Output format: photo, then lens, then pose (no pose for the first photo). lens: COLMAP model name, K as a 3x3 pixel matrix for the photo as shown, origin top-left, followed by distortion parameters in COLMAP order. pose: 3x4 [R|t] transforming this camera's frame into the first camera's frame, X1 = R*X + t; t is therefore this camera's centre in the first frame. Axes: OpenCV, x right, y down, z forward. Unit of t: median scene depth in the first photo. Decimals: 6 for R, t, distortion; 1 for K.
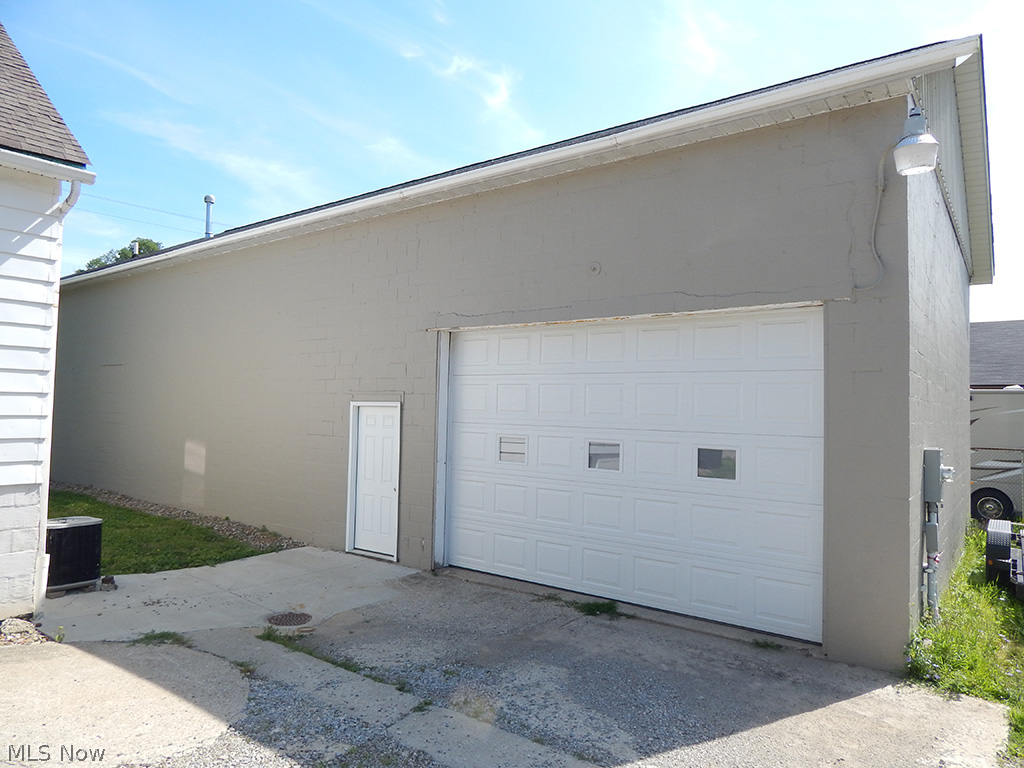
lens RADIAL K [[674.5, 0, 515.3], [0, 674.5, 384.4], [0, 0, 1]] dist [0.000234, 0.001009]
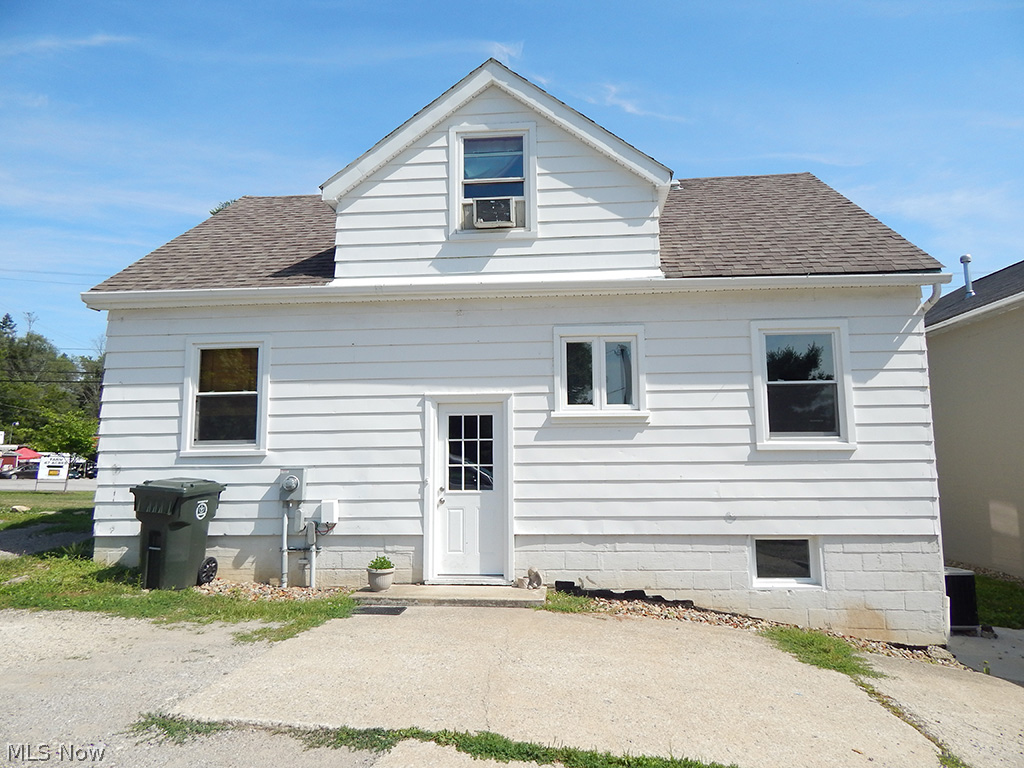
lens RADIAL K [[674.5, 0, 510.6], [0, 674.5, 382.7], [0, 0, 1]] dist [0.000234, 0.001009]
pose [[0.579258, -0.118636, -0.806465, -0.121438], [0.047220, 0.992575, -0.112097, -0.021551], [0.813775, 0.026852, 0.580559, -0.287407]]
